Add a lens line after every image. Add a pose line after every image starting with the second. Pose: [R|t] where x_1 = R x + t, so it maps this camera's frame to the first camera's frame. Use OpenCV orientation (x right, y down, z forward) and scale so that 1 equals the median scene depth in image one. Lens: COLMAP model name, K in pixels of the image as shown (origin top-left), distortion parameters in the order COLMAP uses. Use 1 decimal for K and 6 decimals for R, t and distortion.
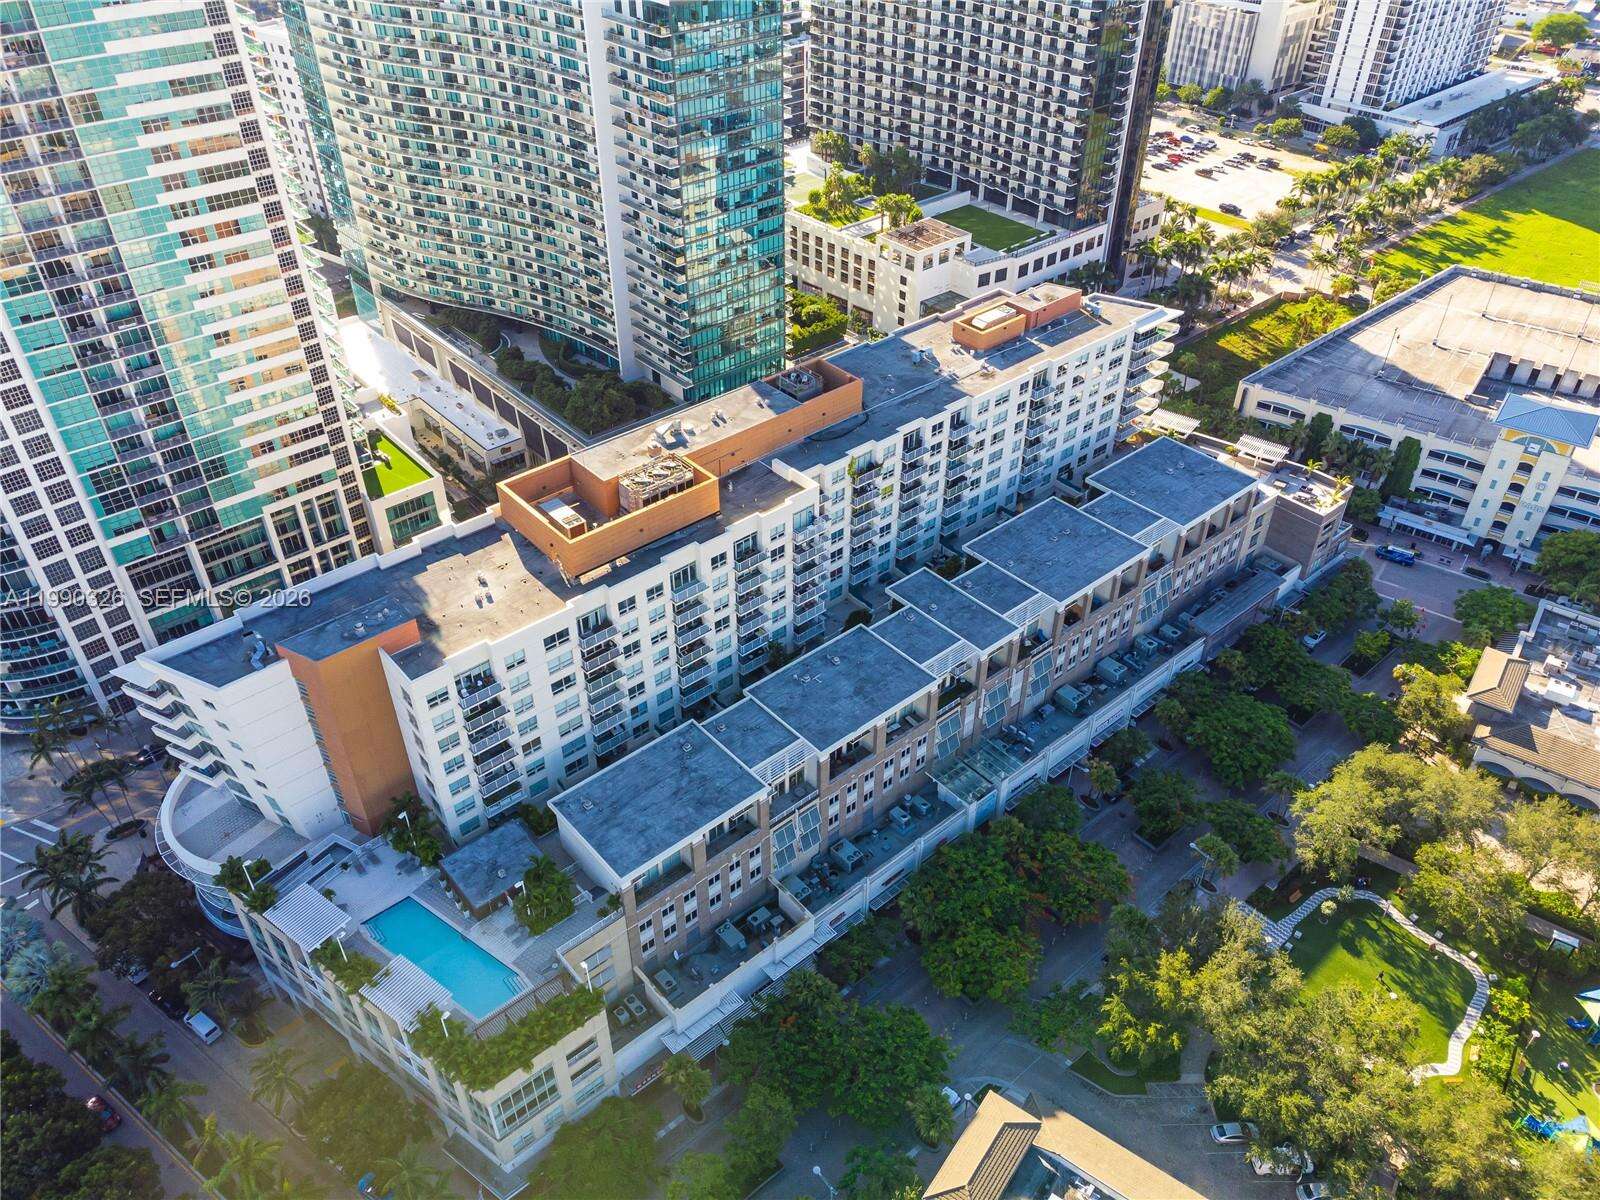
lens RADIAL K [[1203.5, 0, 800.0], [0, 1203.5, 600.0], [0, 0, 1]] dist [0.036637, 0.002659]
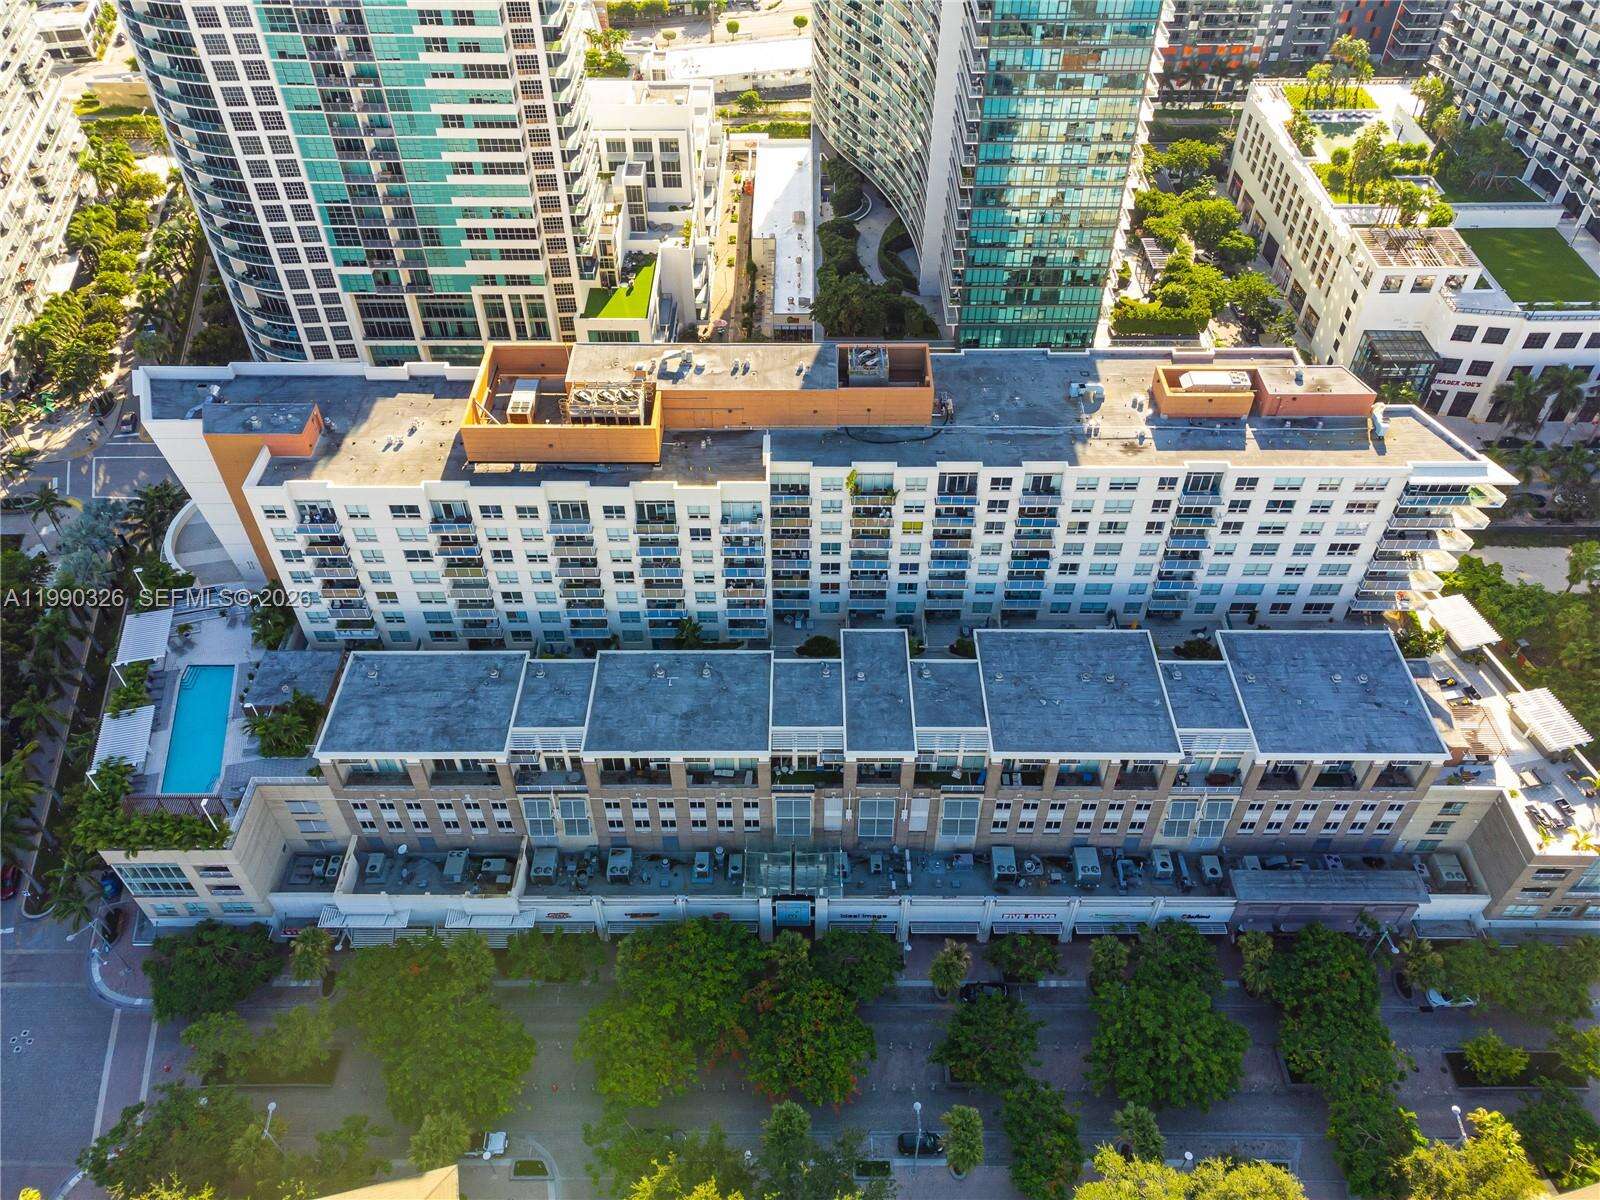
lens RADIAL K [[1201.0, 0, 802.2], [0, 1201.0, 594.5], [0, 0, 1]] dist [0.030779, -0.001052]
pose [[0.755226, 0.461936, -0.465025, 0.417908], [-0.402551, 0.886775, 0.227119, -0.205081], [0.517287, 0.015670, 0.855669, 0.259005]]
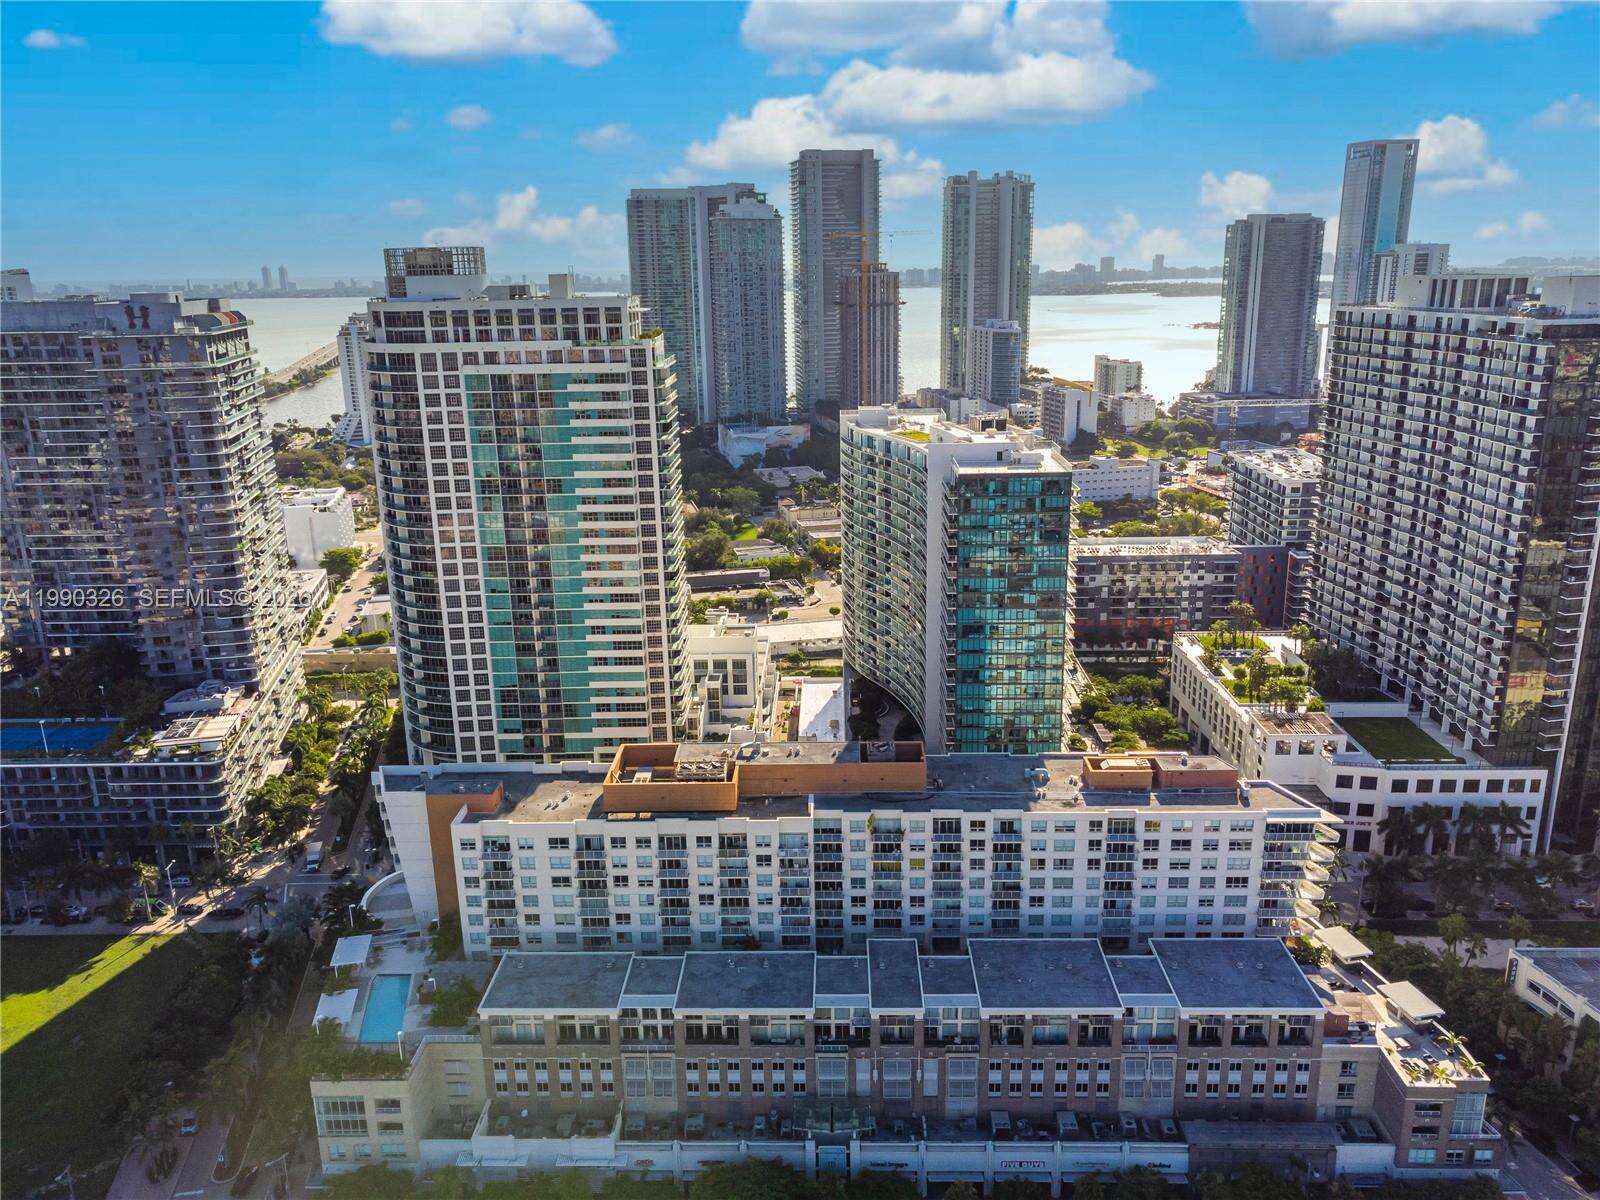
lens RADIAL K [[1201.0, 0, 802.2], [0, 1201.0, 594.5], [0, 0, 1]] dist [0.030779, -0.001052]
pose [[0.737860, 0.169582, -0.653302, 0.688797], [-0.399023, 0.890262, -0.219577, -0.023519], [0.544374, 0.422700, 0.724556, 0.013506]]
